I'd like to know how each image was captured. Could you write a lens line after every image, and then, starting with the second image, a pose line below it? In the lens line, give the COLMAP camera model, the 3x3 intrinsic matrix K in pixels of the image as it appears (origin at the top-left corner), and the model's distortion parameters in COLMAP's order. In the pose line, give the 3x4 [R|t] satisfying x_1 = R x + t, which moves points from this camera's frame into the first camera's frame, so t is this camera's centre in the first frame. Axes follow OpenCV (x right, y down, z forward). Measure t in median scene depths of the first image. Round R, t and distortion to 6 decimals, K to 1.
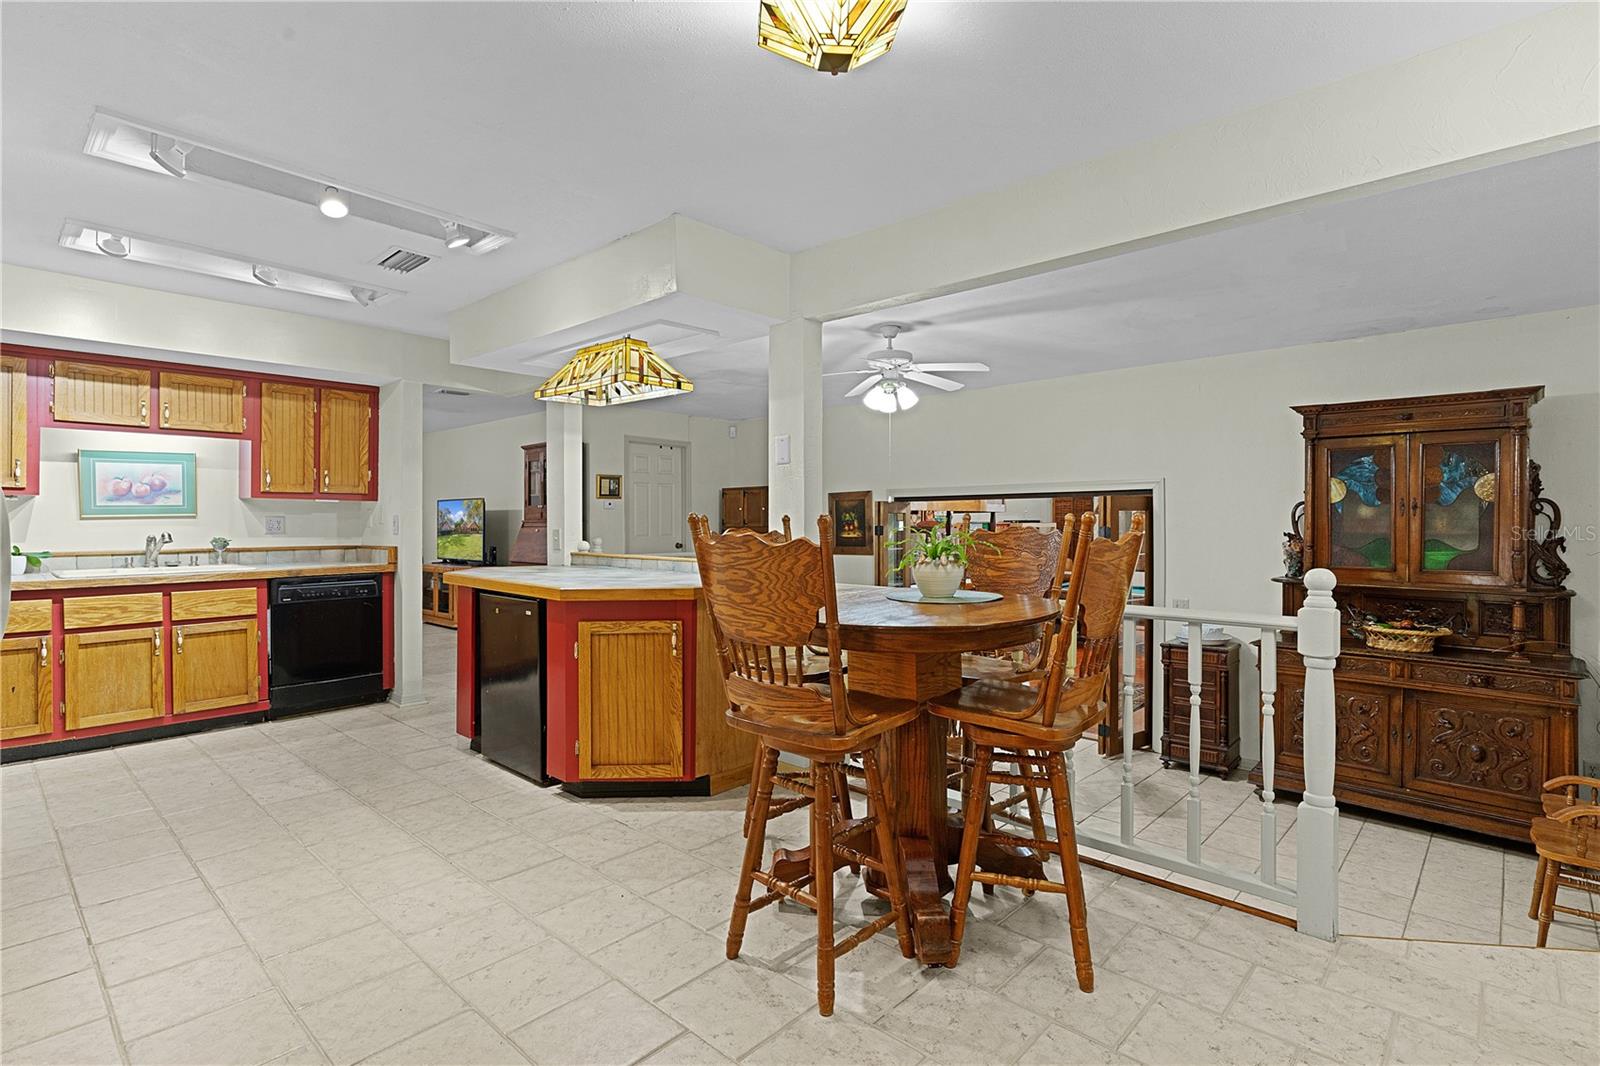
lens RADIAL K [[775.0, 0, 795.3], [0, 775.0, 526.8], [0, 0, 1]] dist [0.001487, 0.000327]
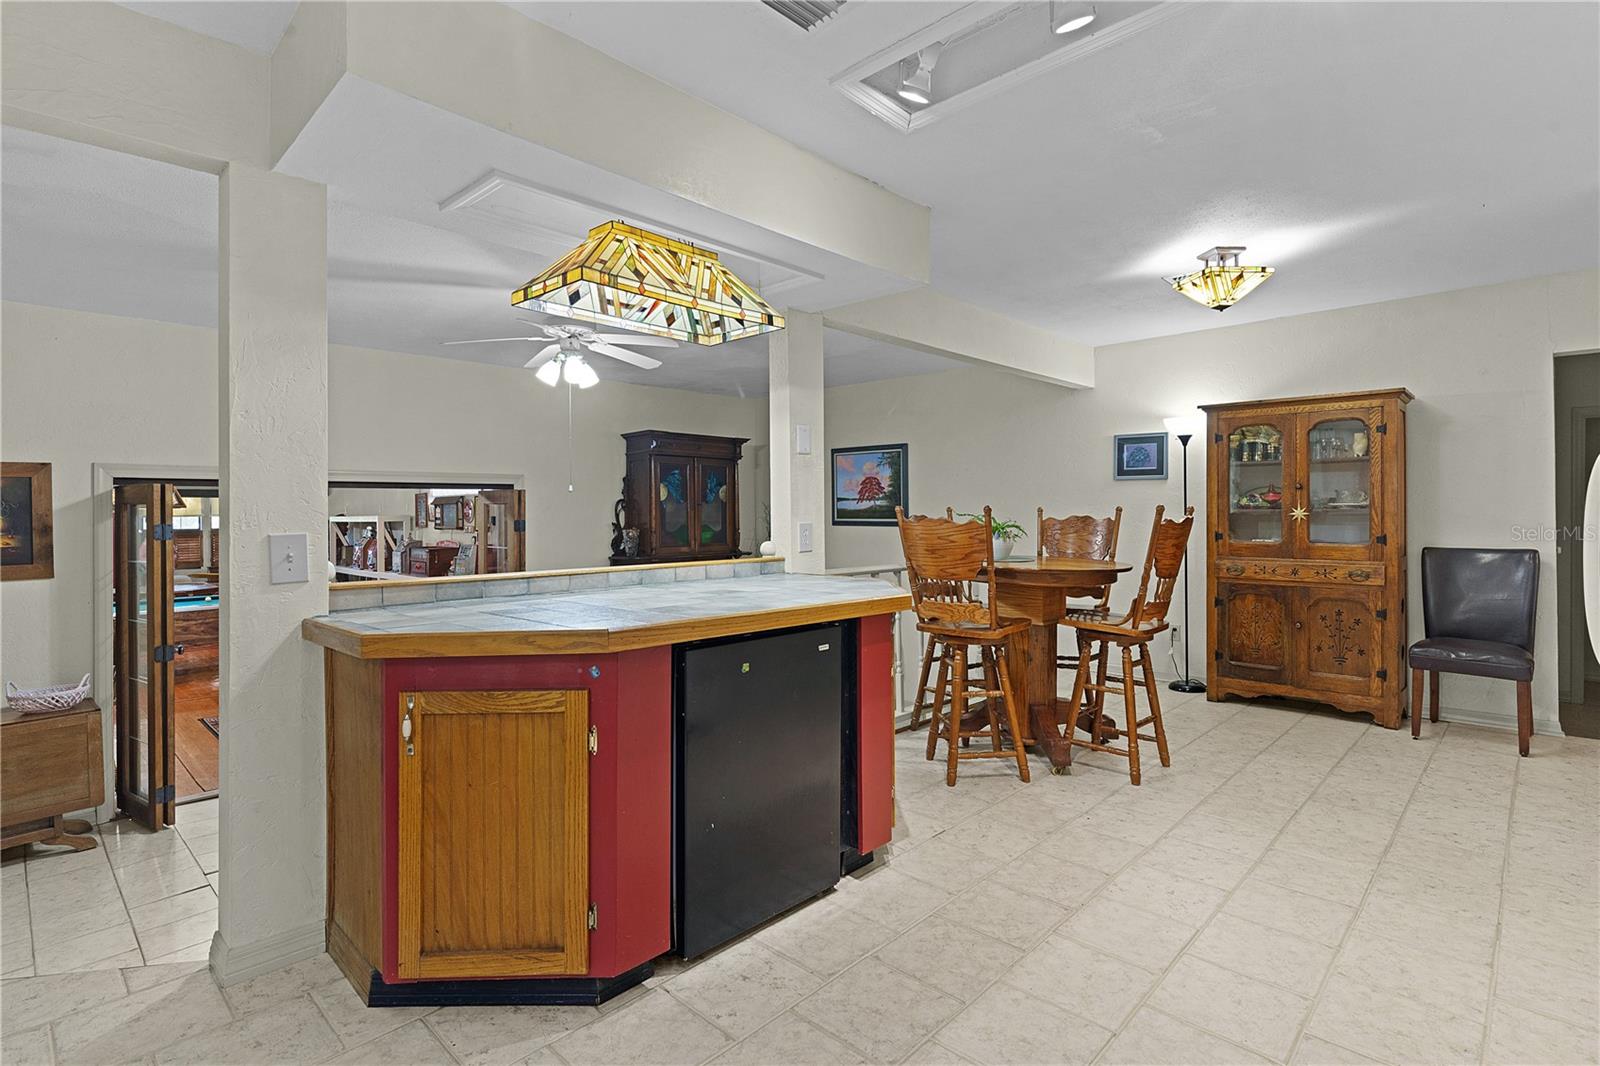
lens RADIAL K [[775.0, 0, 802.3], [0, 775.0, 512.8], [0, 0, 1]] dist [0.001487, 0.000327]
pose [[0.015885, 0.000188, 0.999874, -0.765737], [0.015063, 0.999886, -0.000427, -0.004707], [-0.999760, 0.015068, 0.015880, 0.753336]]
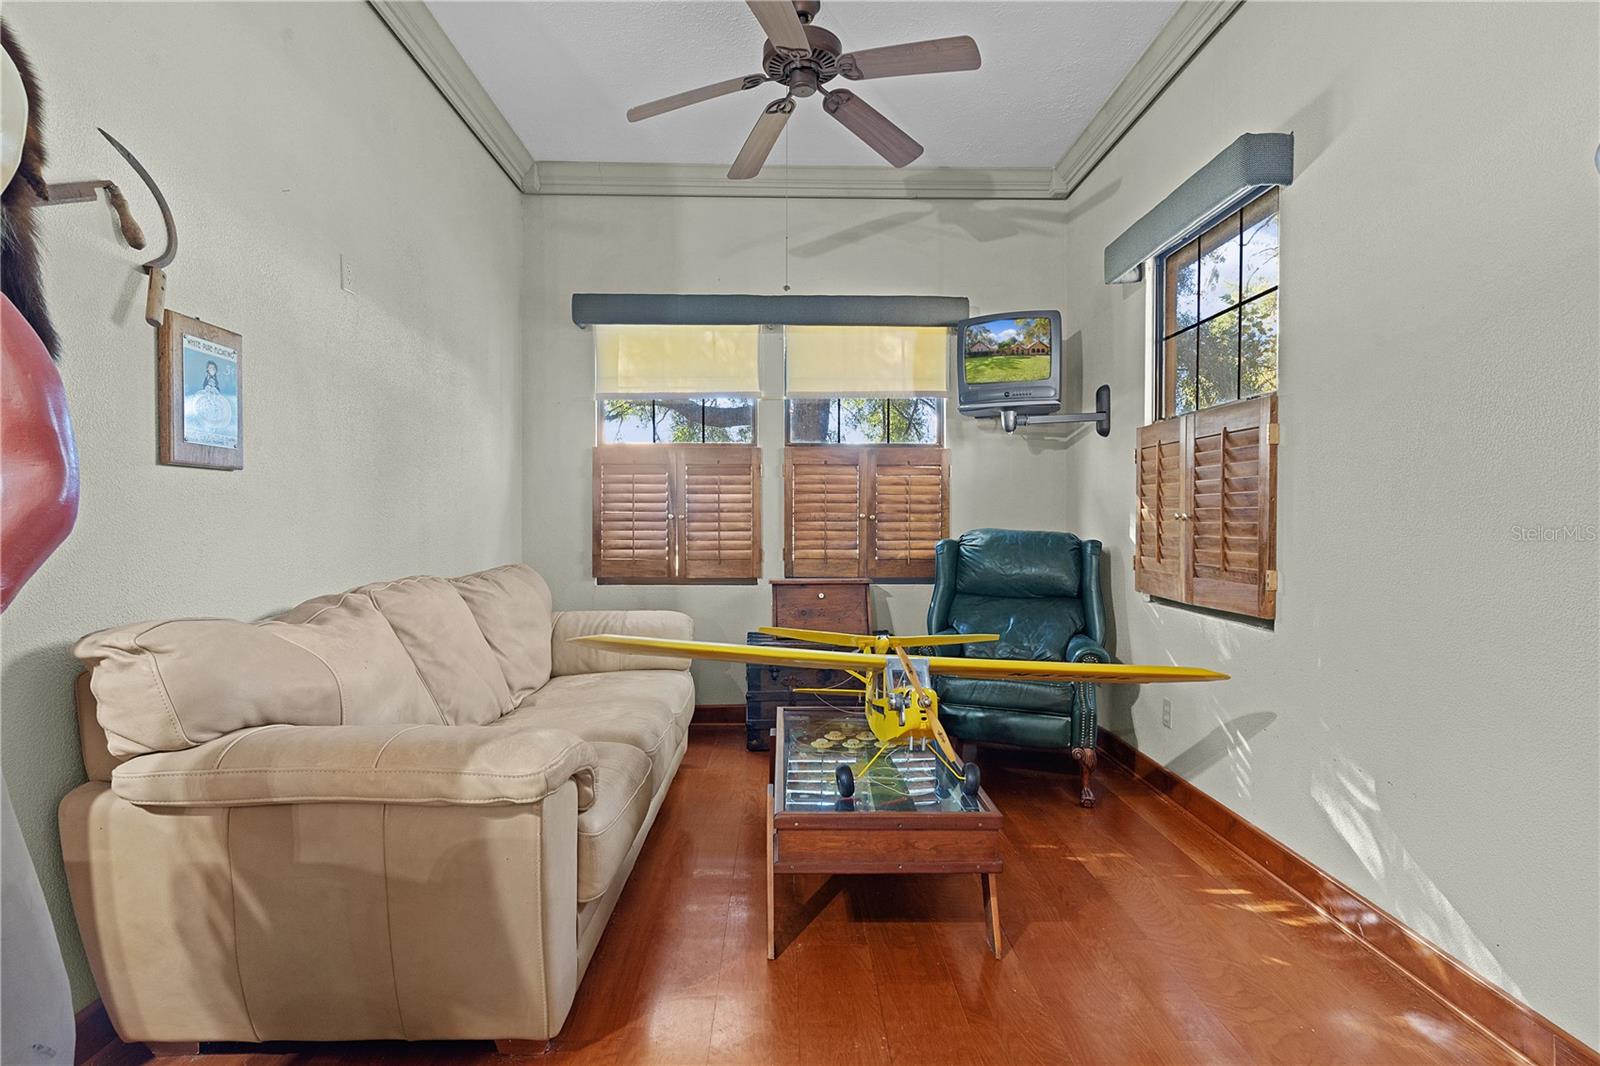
lens RADIAL K [[775.0, 0, 800.1], [0, 775.0, 523.6], [0, 0, 1]] dist [0.001487, 0.000327]
pose [[0.711204, -0.005605, 0.702964, 1.860545], [0.003606, 0.999984, 0.004325, 0.116419], [-0.702977, -0.000541, 0.711212, 2.657608]]
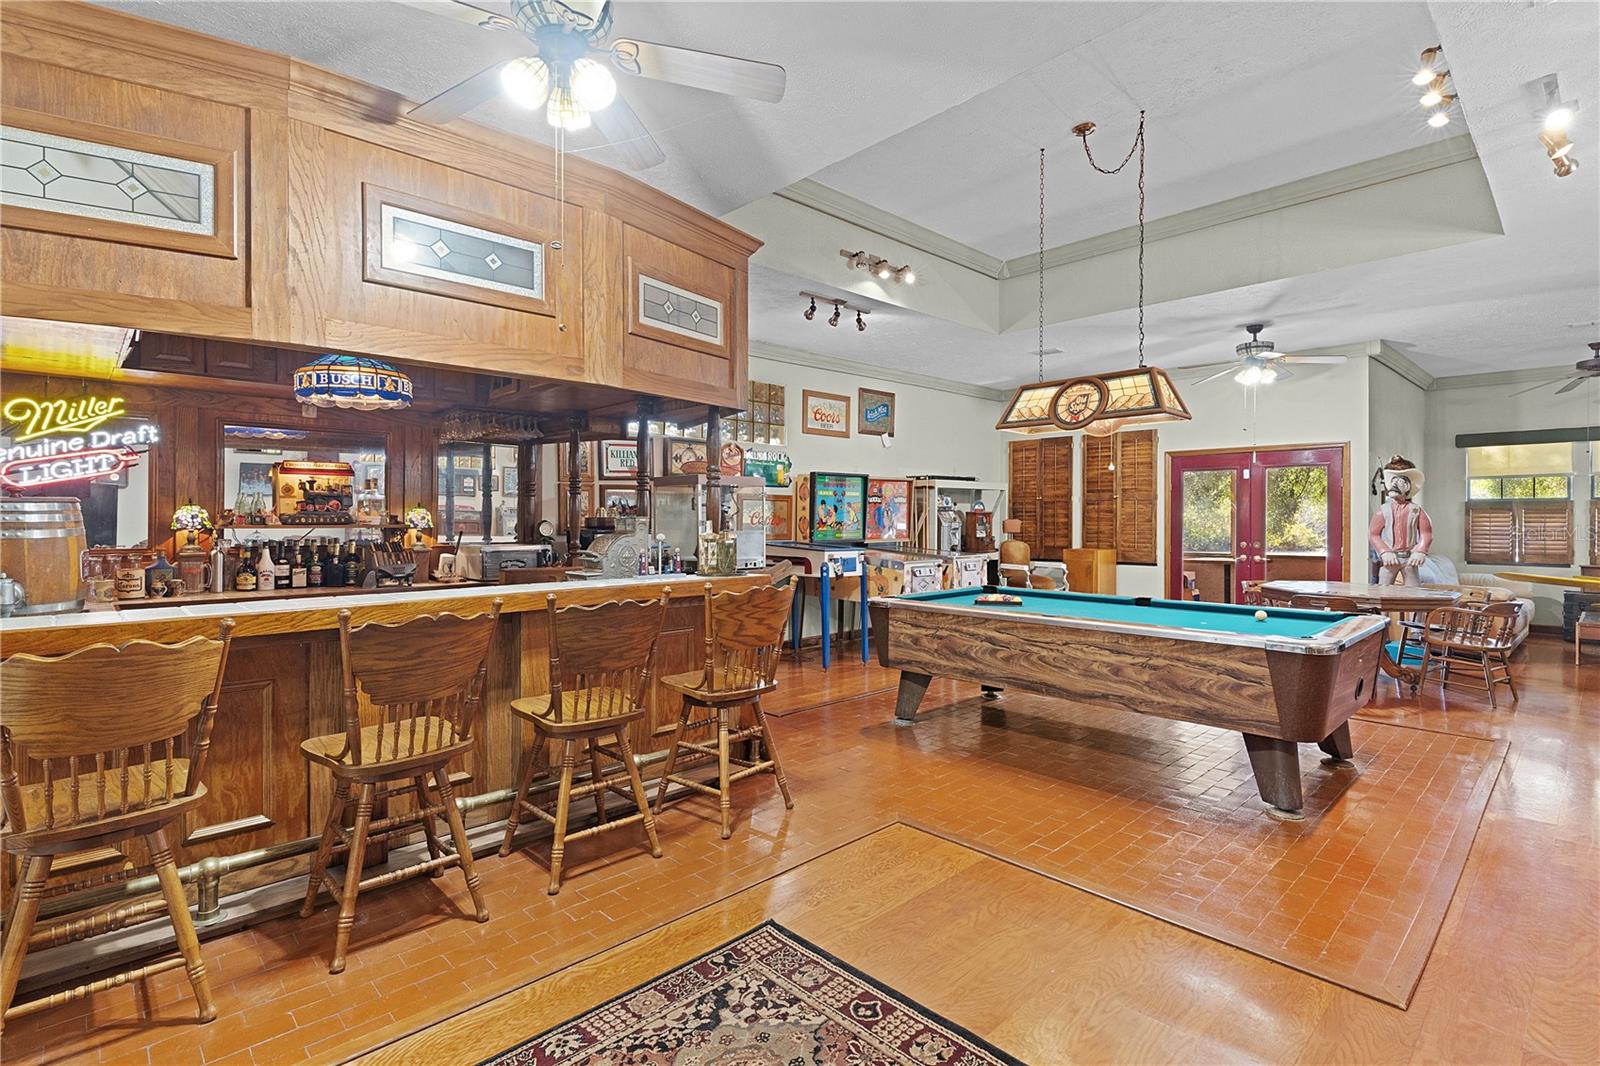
lens RADIAL K [[775.0, 0, 796.3], [0, 775.0, 523.4], [0, 0, 1]] dist [0.001487, 0.000327]
pose [[0.998161, 0.002039, -0.060584, 0.727875], [-0.001891, 0.999995, 0.002503, 0.084663], [0.060589, -0.002384, 0.998160, 1.374802]]
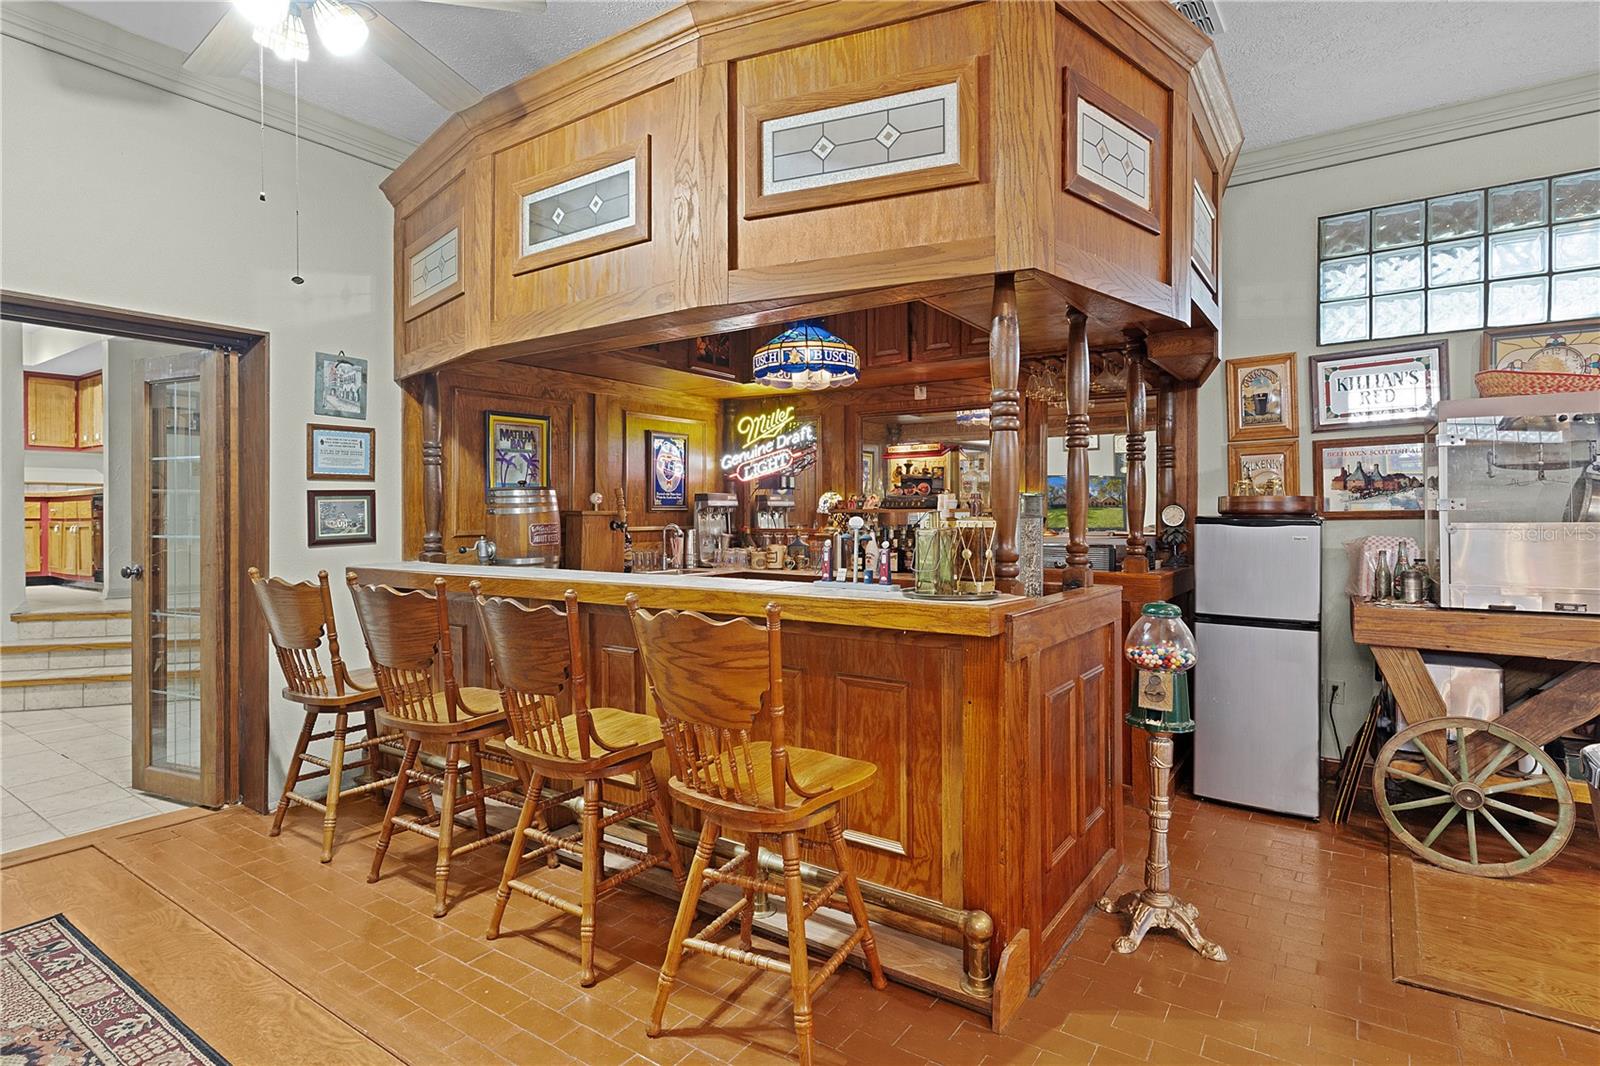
lens RADIAL K [[819.7, 0, 802.7], [0, 819.7, 512.3], [0, 0, 1]] dist [0.005045, -0.000983]
pose [[0.143886, -0.000780, -0.989594, 1.057936], [-0.002858, 0.999995, -0.001204, 0.096013], [0.989590, 0.003002, 0.143883, 2.072616]]
